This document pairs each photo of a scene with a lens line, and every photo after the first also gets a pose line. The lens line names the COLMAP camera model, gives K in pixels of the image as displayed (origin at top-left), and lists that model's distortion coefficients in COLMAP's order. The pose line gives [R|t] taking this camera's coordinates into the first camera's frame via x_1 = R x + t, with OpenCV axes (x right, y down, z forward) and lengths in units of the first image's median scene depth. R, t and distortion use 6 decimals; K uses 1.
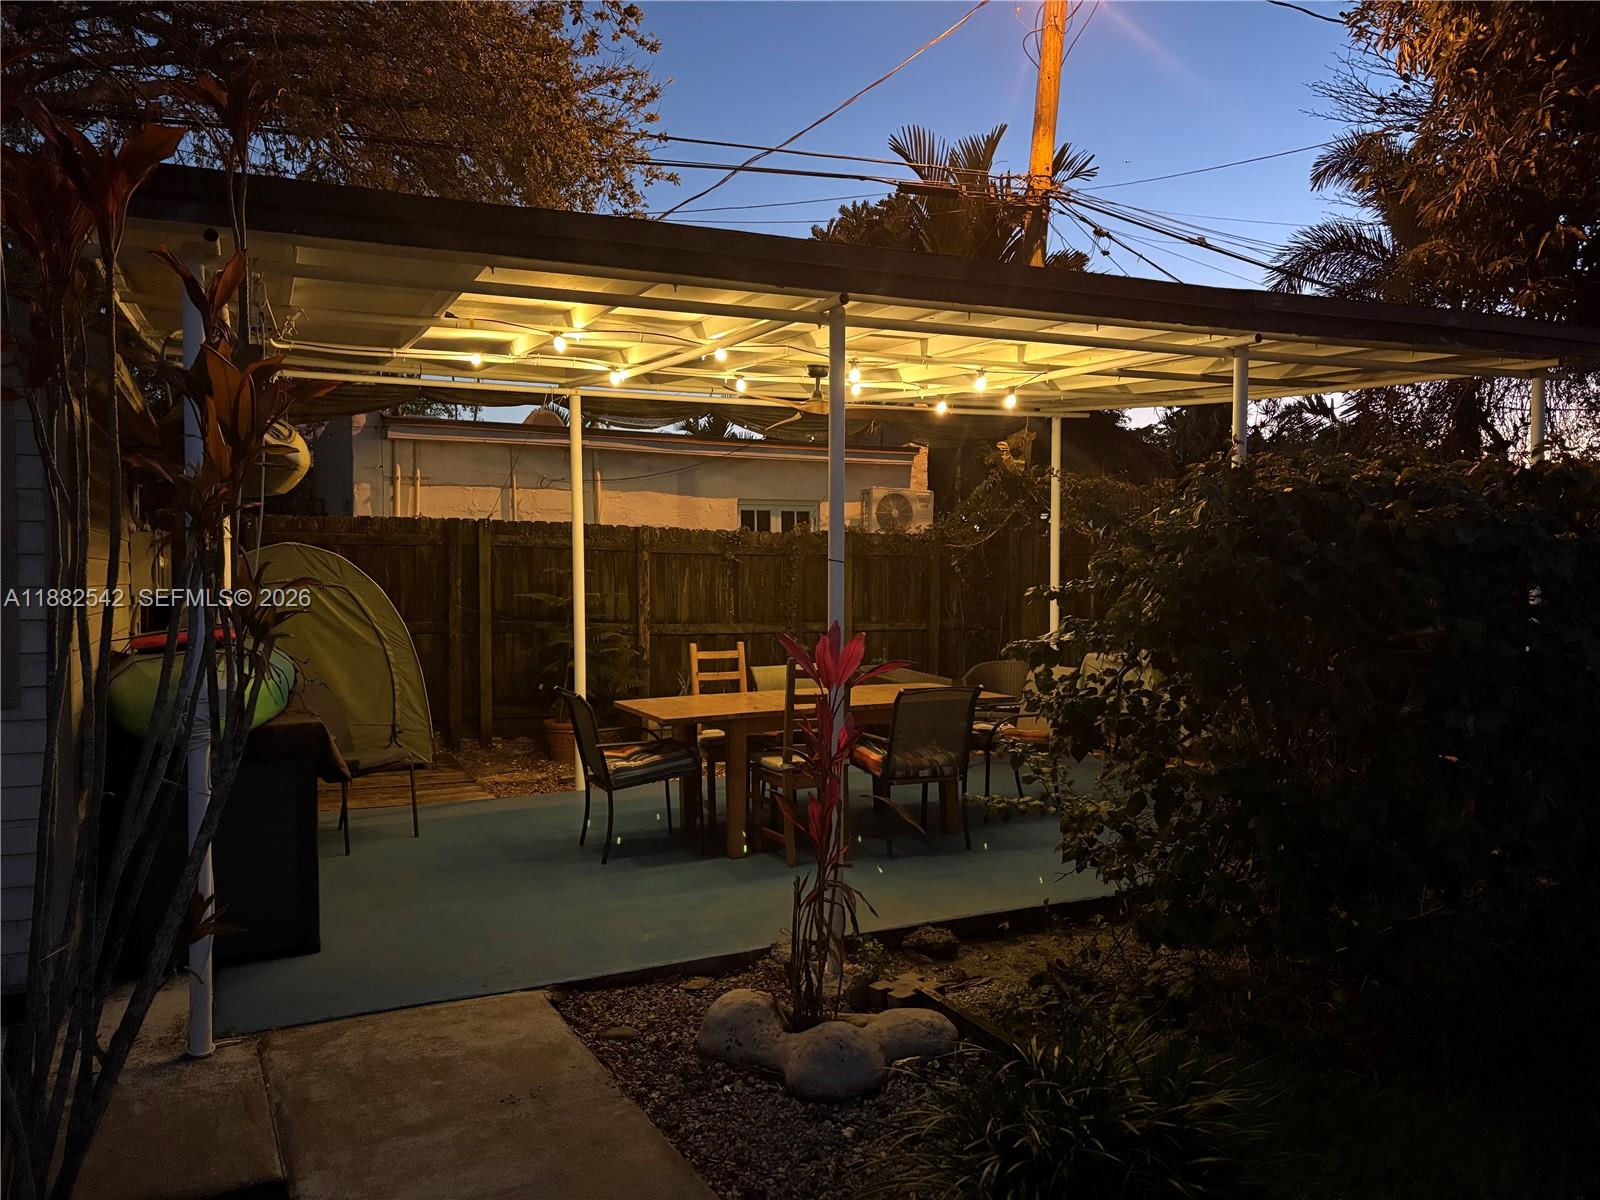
lens RADIAL K [[1225.9, 0, 800.0], [0, 1225.9, 600.0], [0, 0, 1]] dist [0.048256, -0.064553]
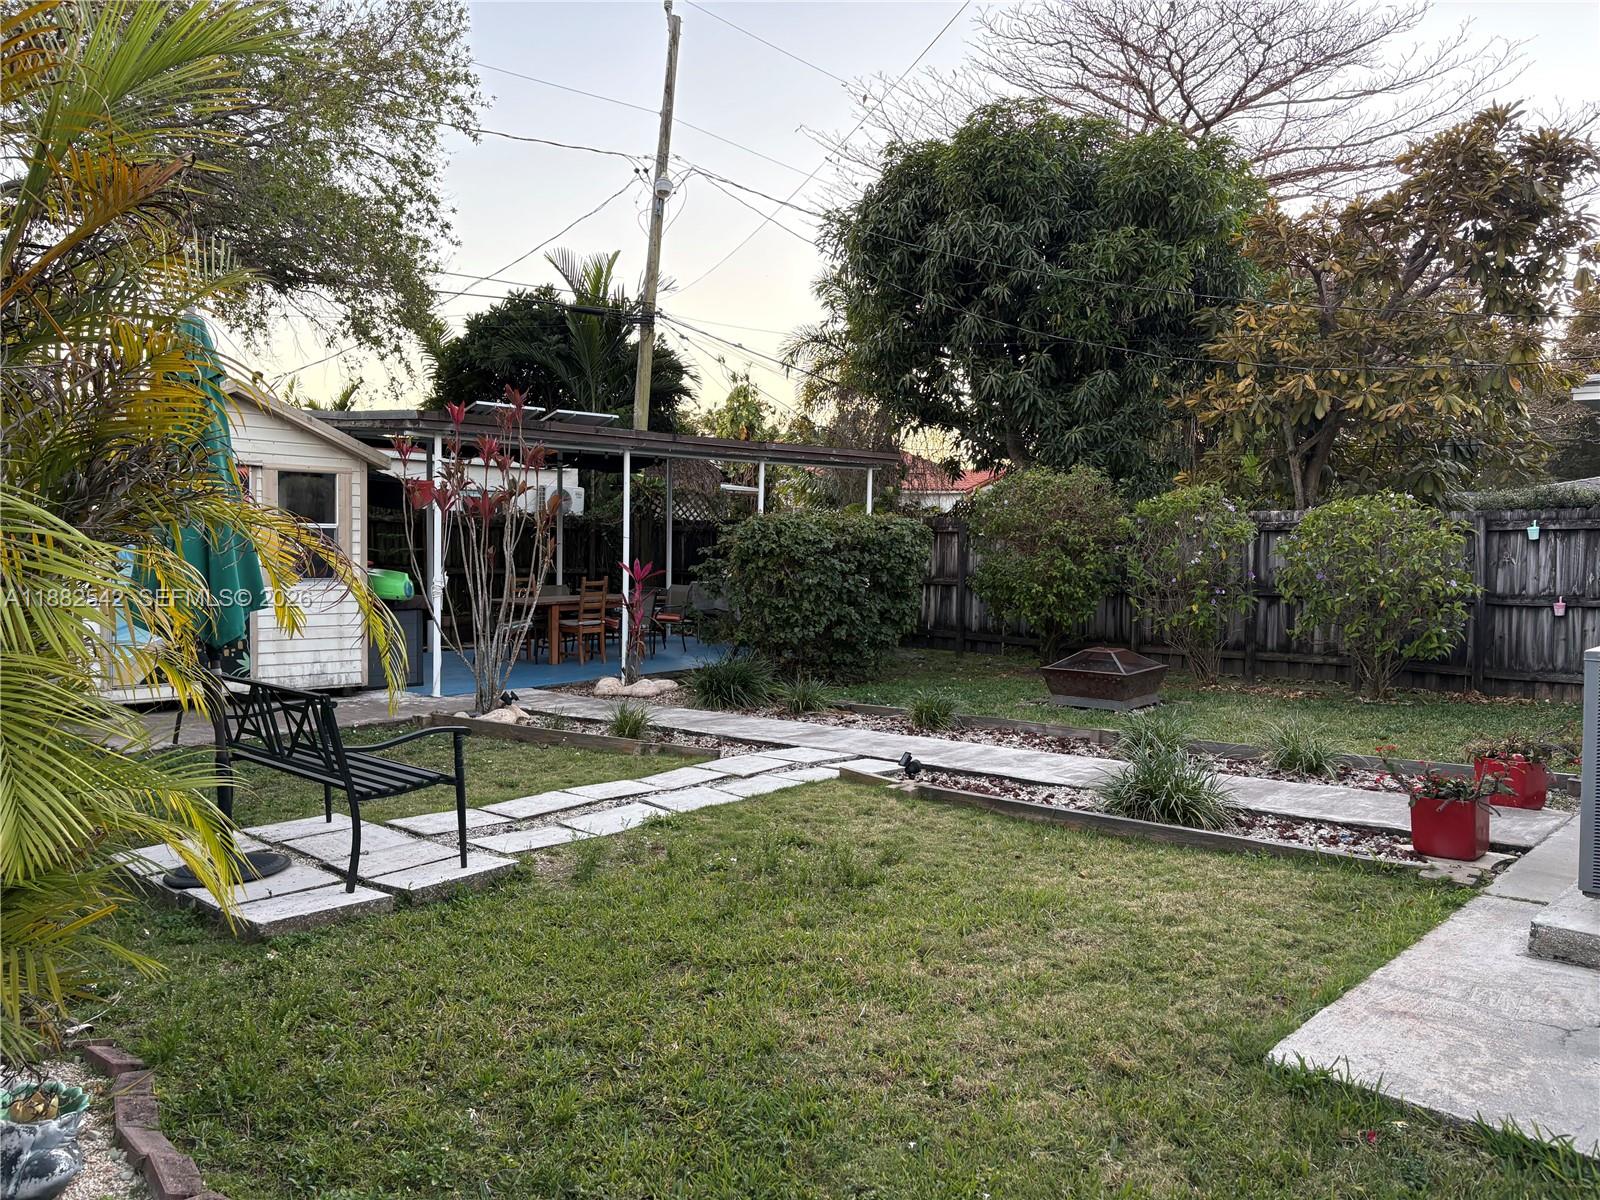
lens RADIAL K [[1182.9, 0, 800.0], [0, 1182.9, 600.0], [0, 0, 1]] dist [0.082172, -0.053412]
pose [[0.929825, -0.003081, 0.367989, -0.288093], [-0.008416, 0.999525, 0.029633, 0.012192], [-0.367905, -0.030650, 0.929358, -0.803799]]
